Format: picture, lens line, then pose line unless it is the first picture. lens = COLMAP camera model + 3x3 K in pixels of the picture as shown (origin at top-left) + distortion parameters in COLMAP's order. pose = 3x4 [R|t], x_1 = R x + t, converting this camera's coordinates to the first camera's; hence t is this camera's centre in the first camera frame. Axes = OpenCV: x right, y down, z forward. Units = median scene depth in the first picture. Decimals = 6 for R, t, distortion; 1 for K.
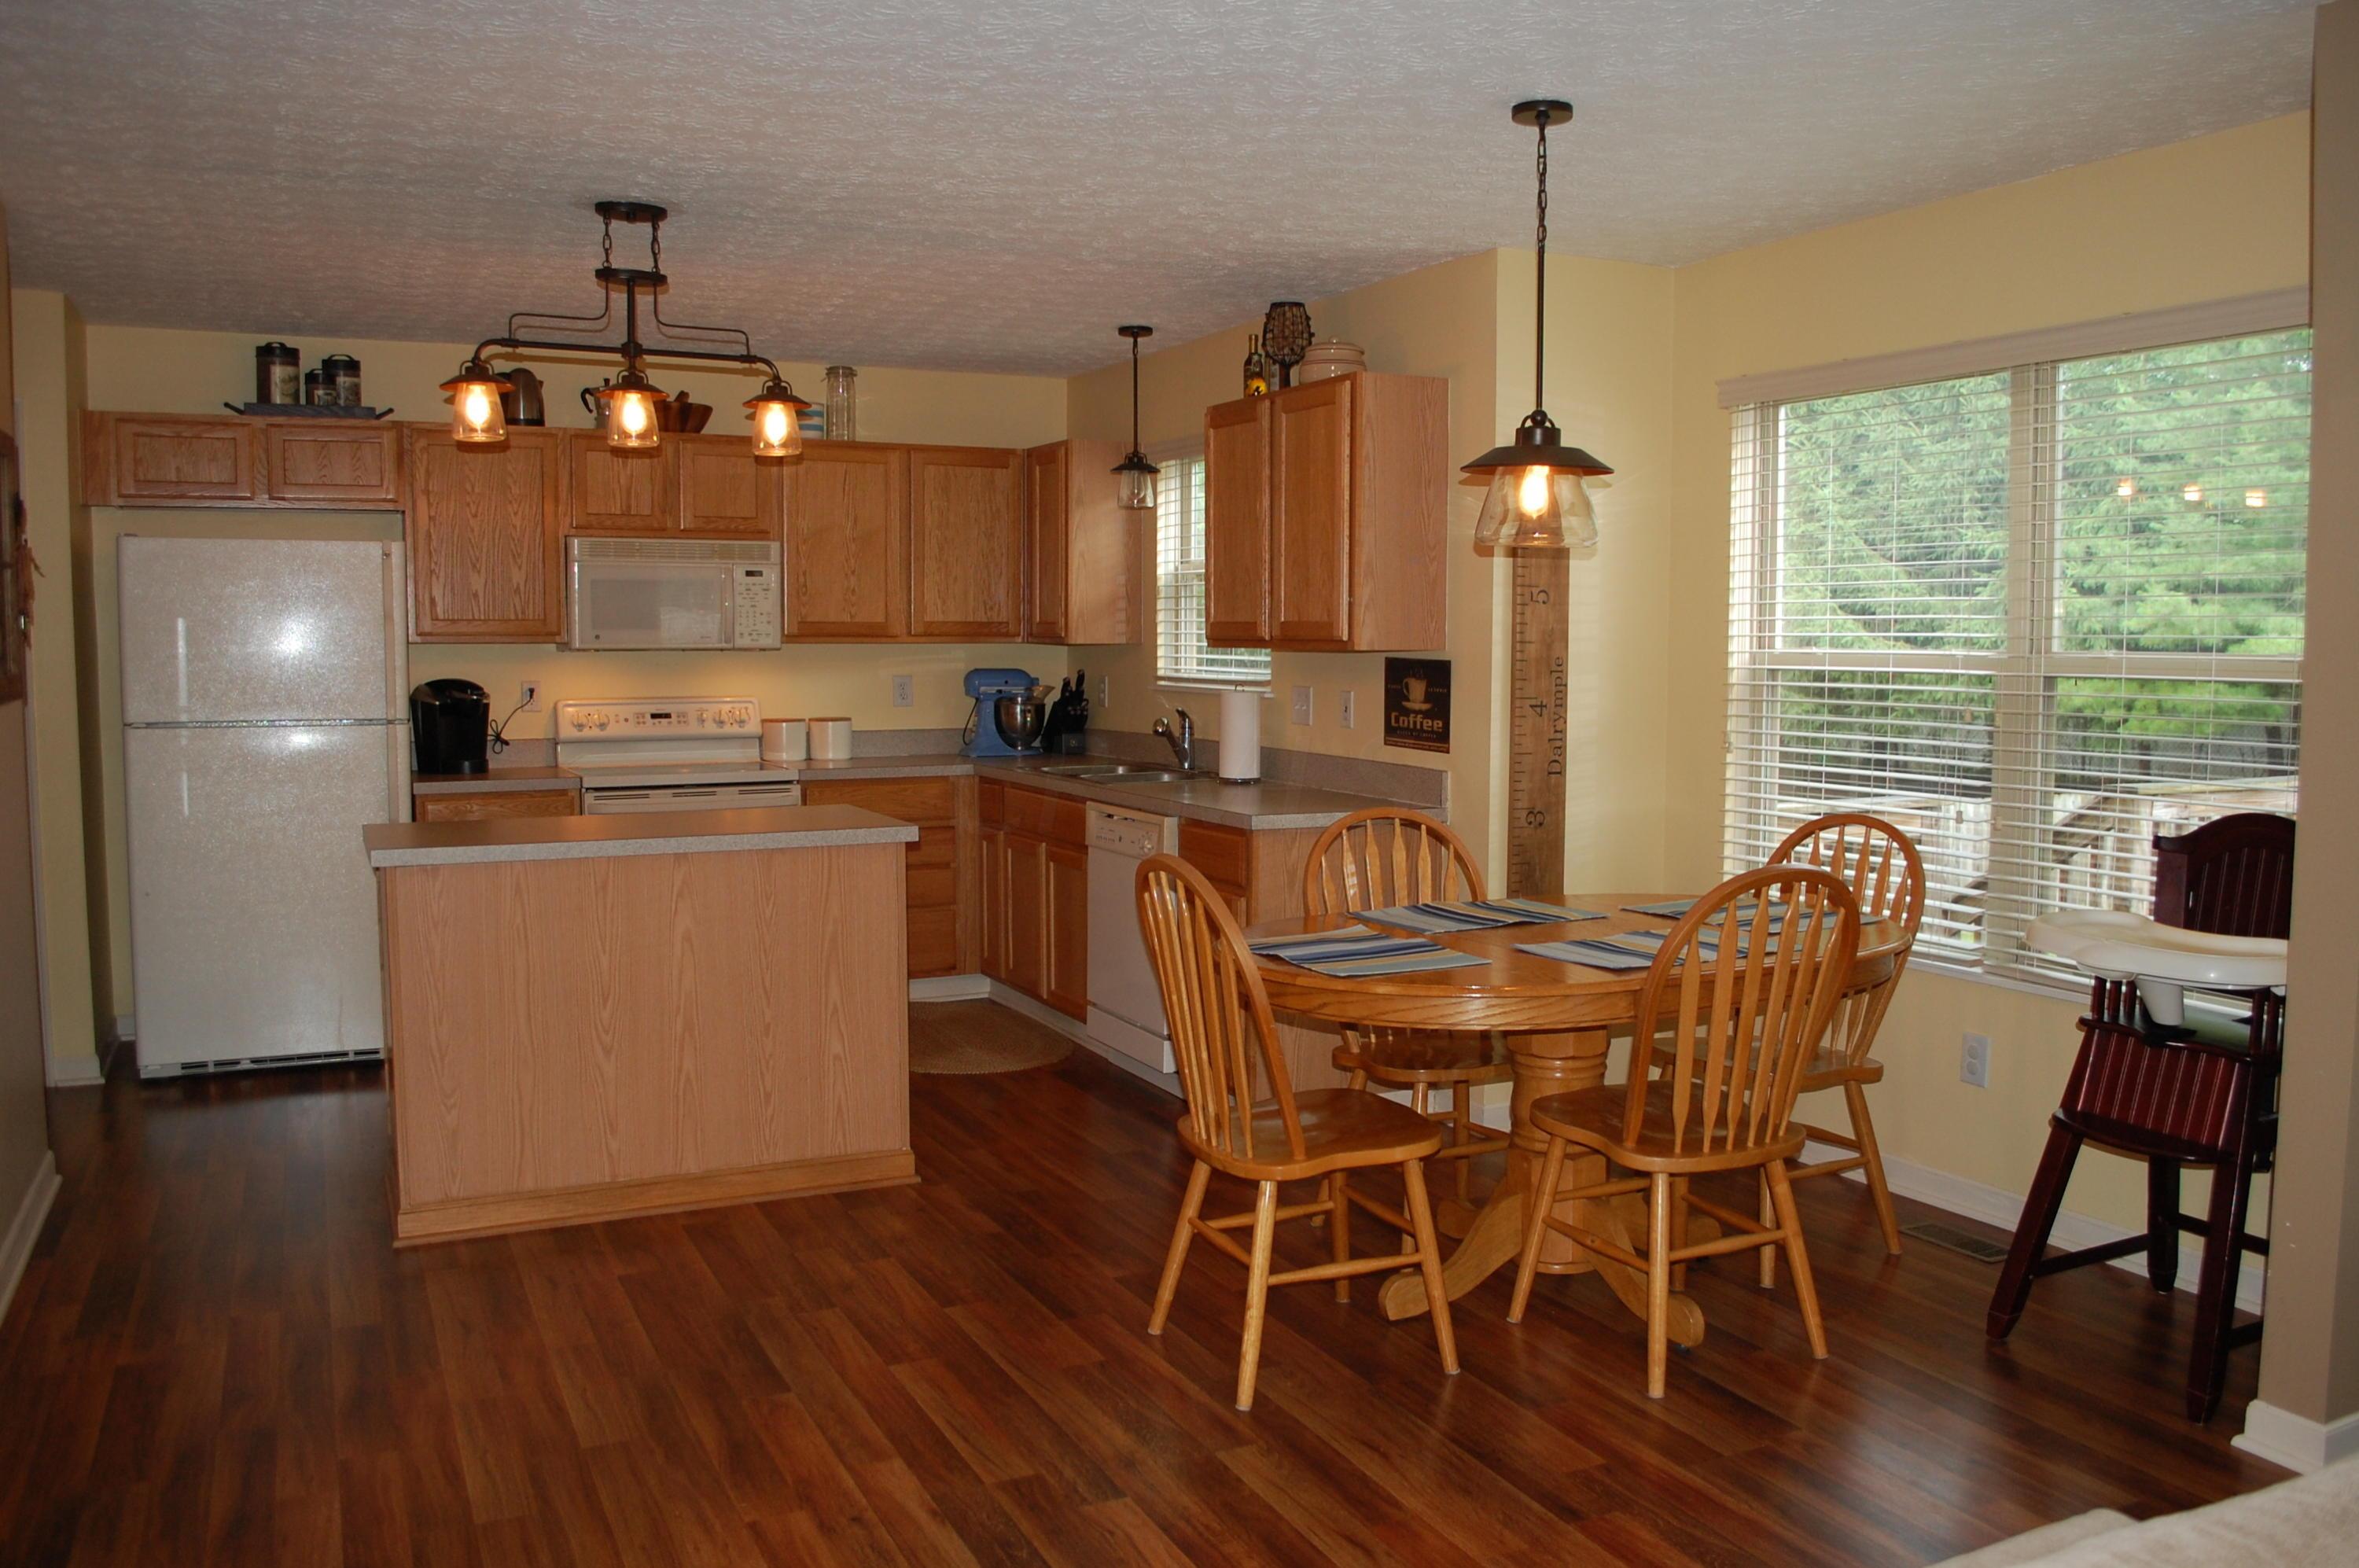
lens RADIAL K [[1853.9, 0, 1213.3], [0, 1853.9, 785.6], [0, 0, 1]] dist [-0.079654, 0.007119]
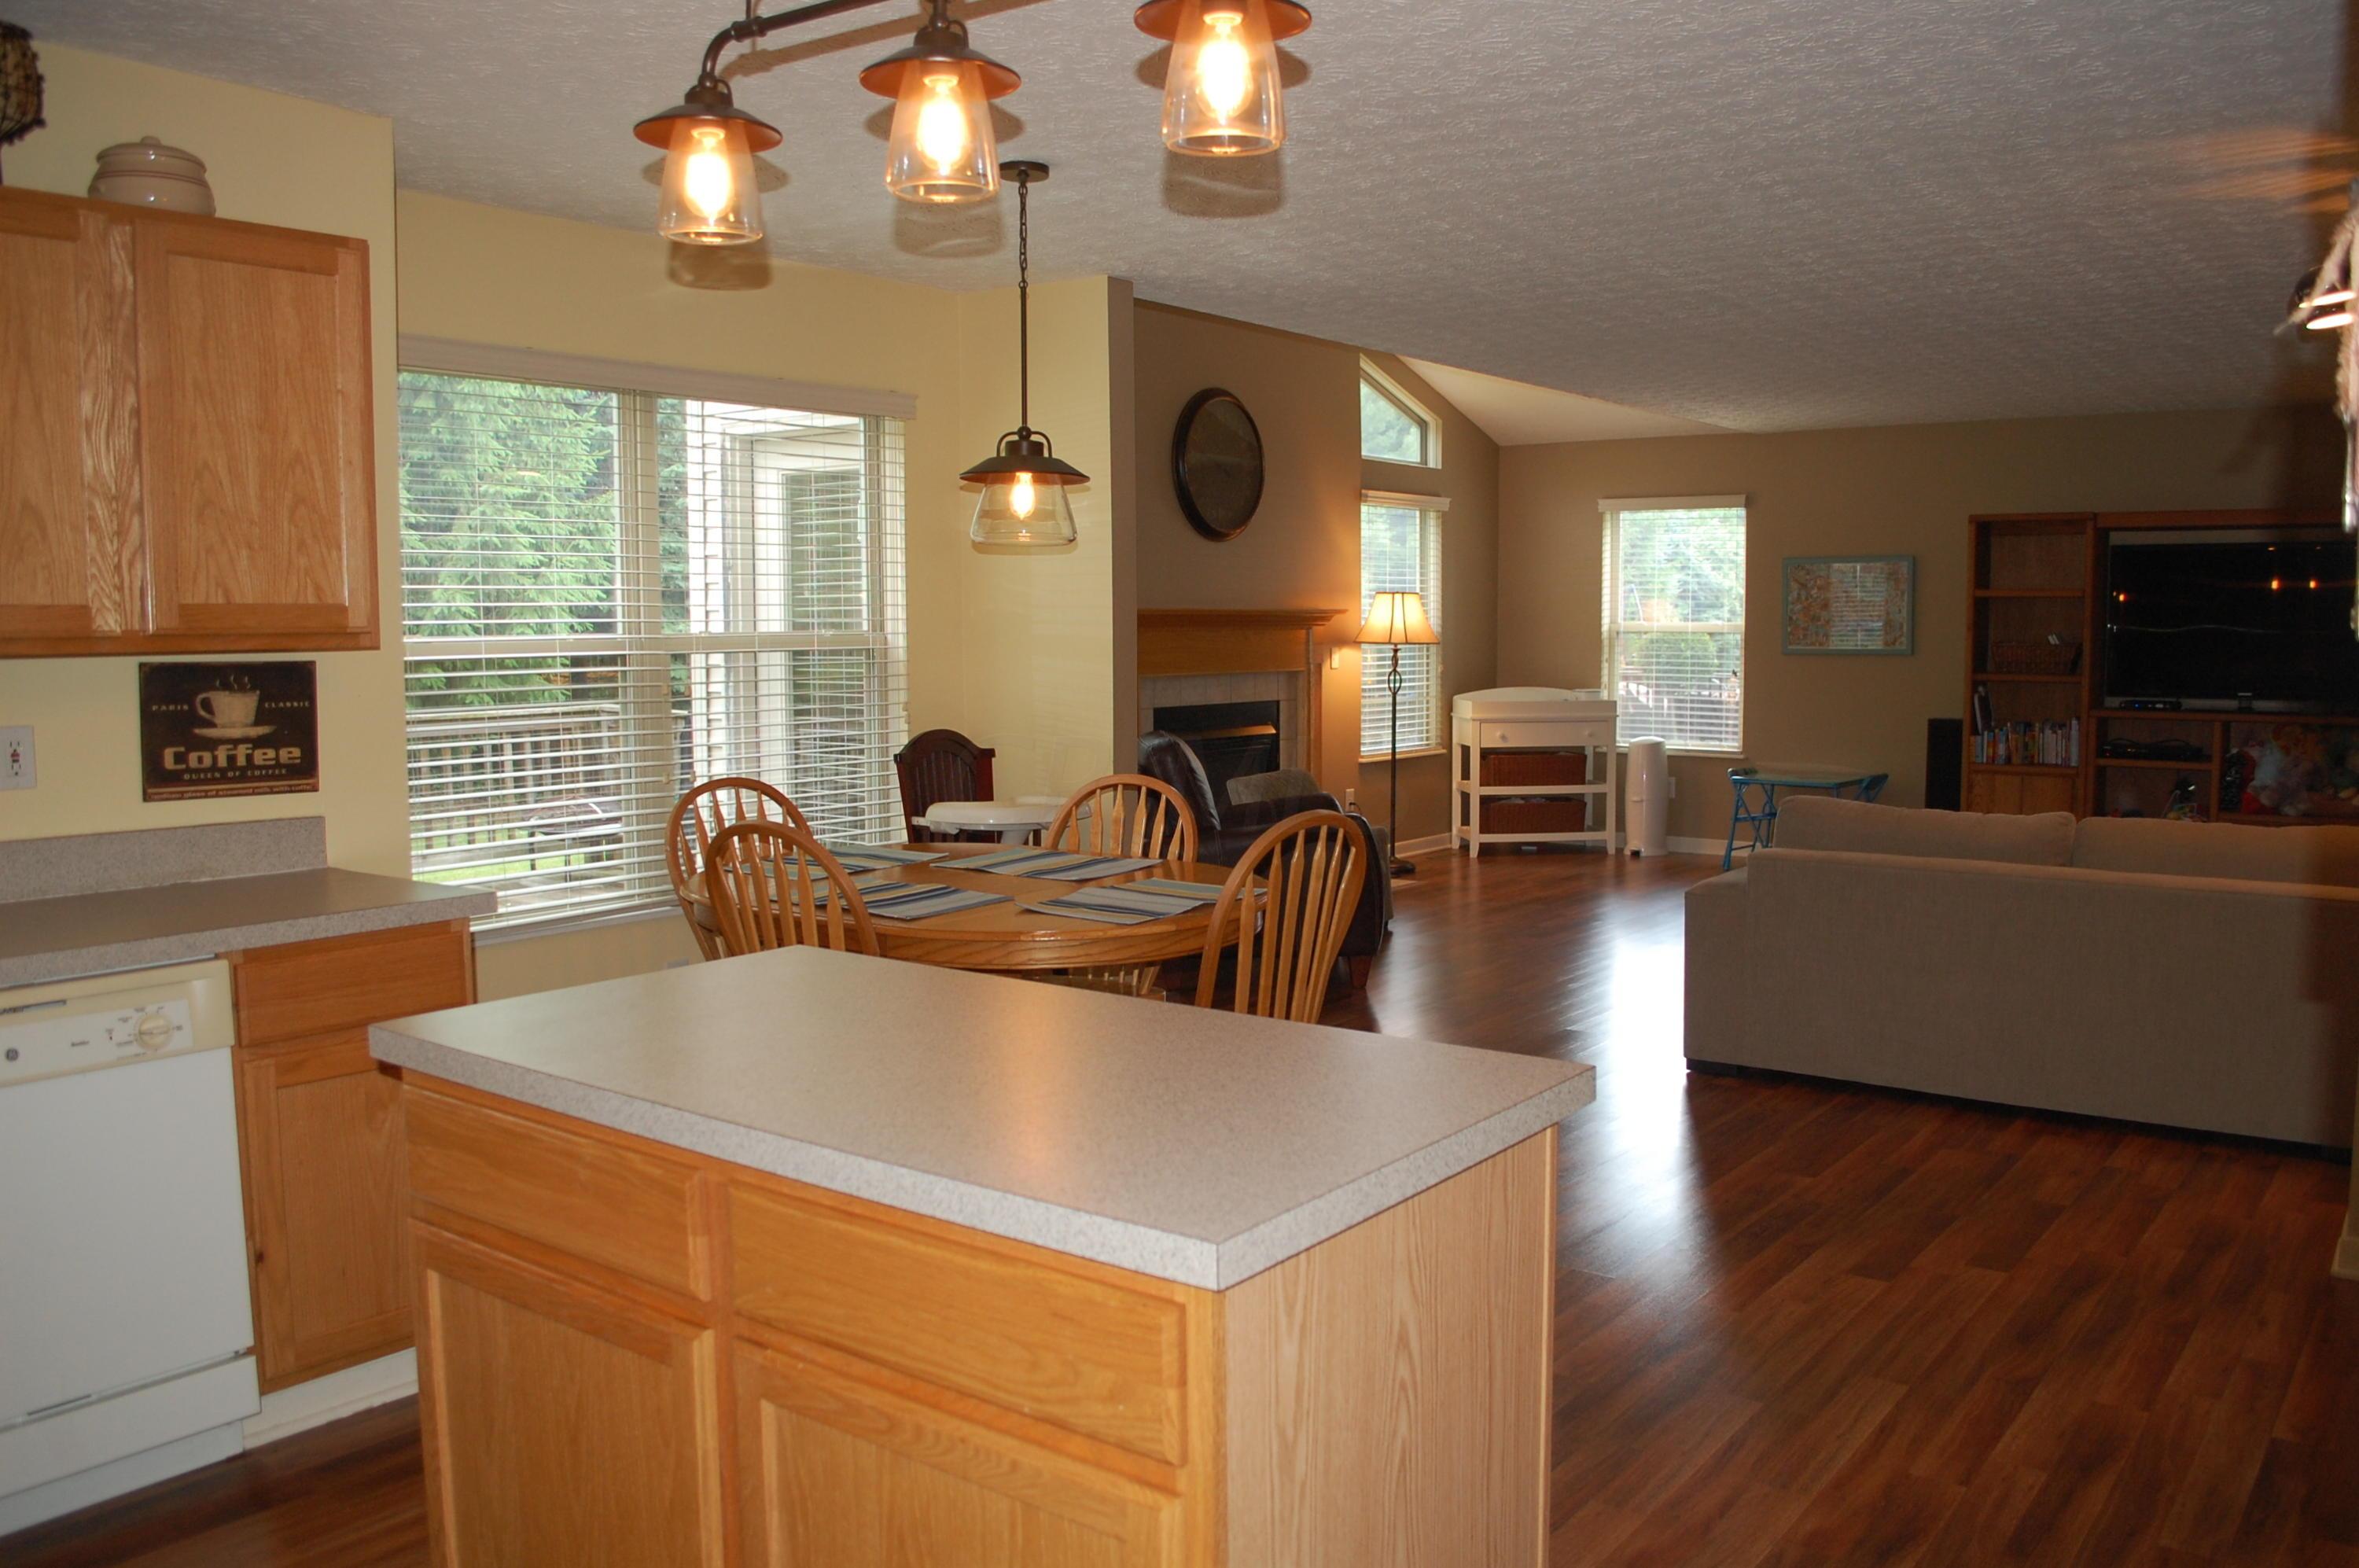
lens RADIAL K [[1853.9, 0, 1213.3], [0, 1853.9, 785.6], [0, 0, 1]] dist [-0.079654, 0.007119]
pose [[-0.450293, -0.079976, 0.889292, -0.571907], [0.075799, 0.988961, 0.127320, -0.072501], [-0.889658, 0.124738, -0.439260, 0.878142]]
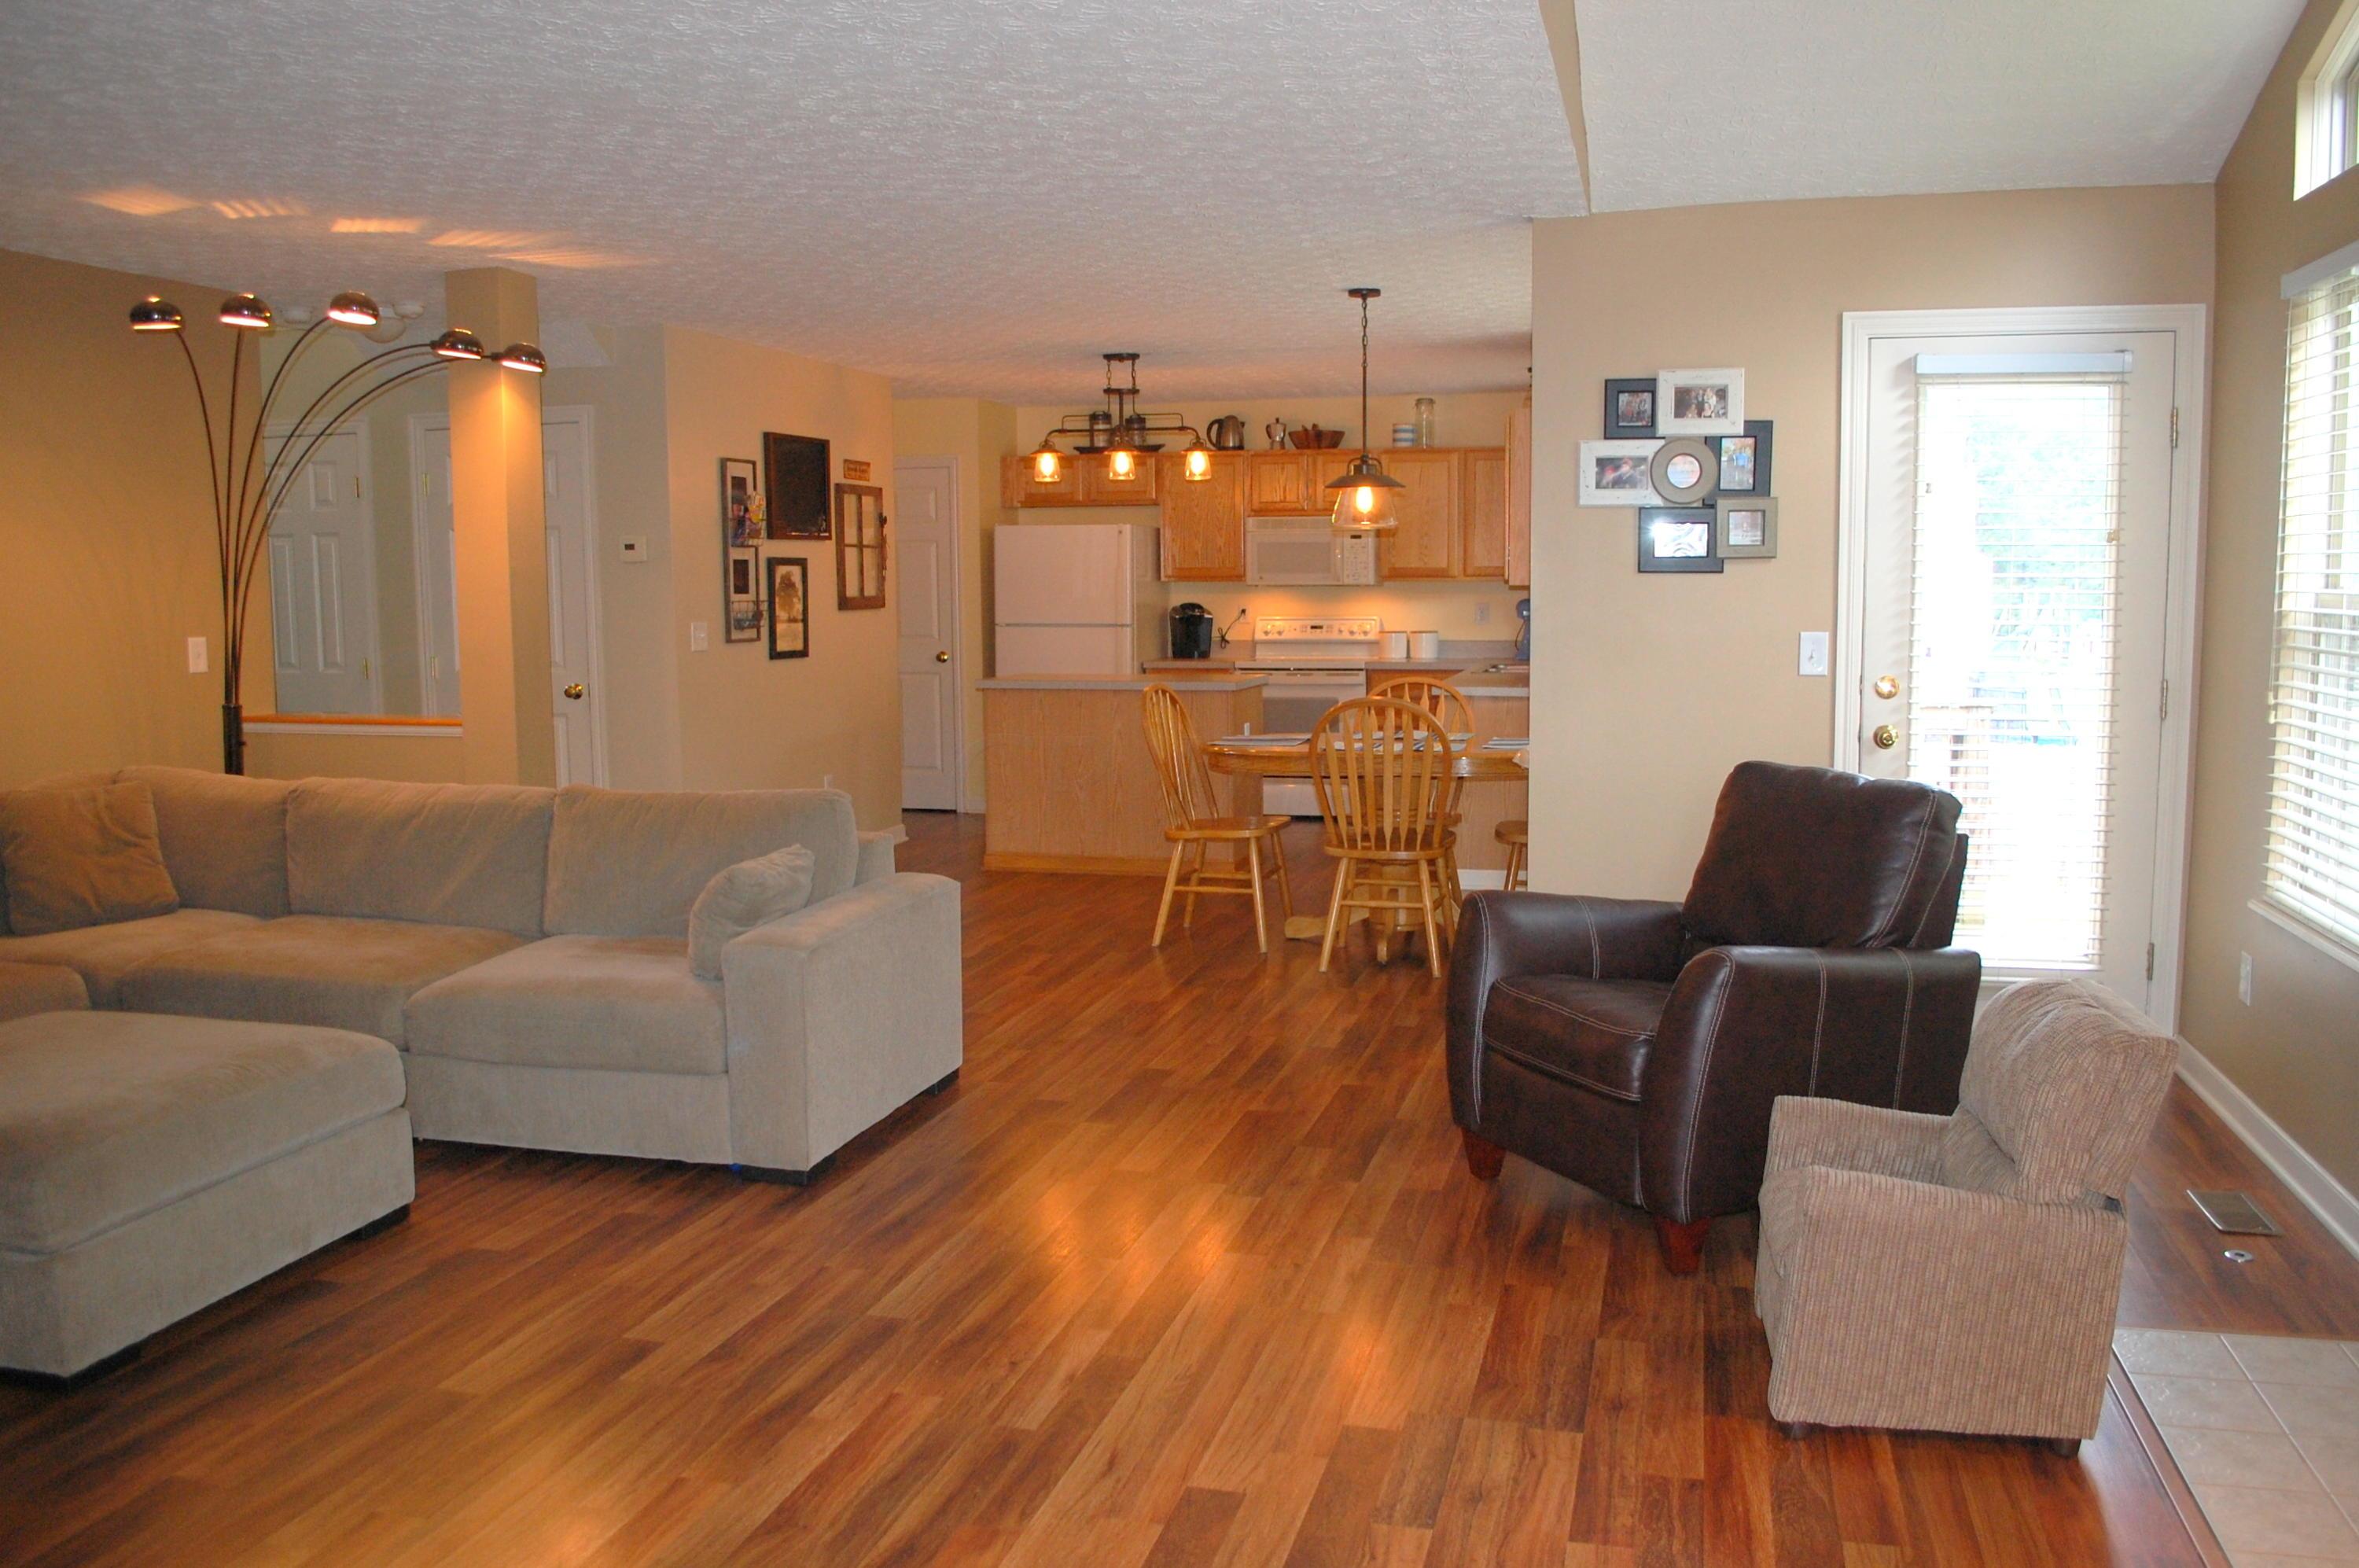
lens RADIAL K [[1853.9, 0, 1213.3], [0, 1853.9, 785.6], [0, 0, 1]] dist [-0.079654, 0.007119]
pose [[0.756073, 0.067553, -0.650992, 0.792452], [-0.045753, 0.997681, 0.050390, 0.025735], [0.652887, -0.008314, 0.757410, -0.312046]]
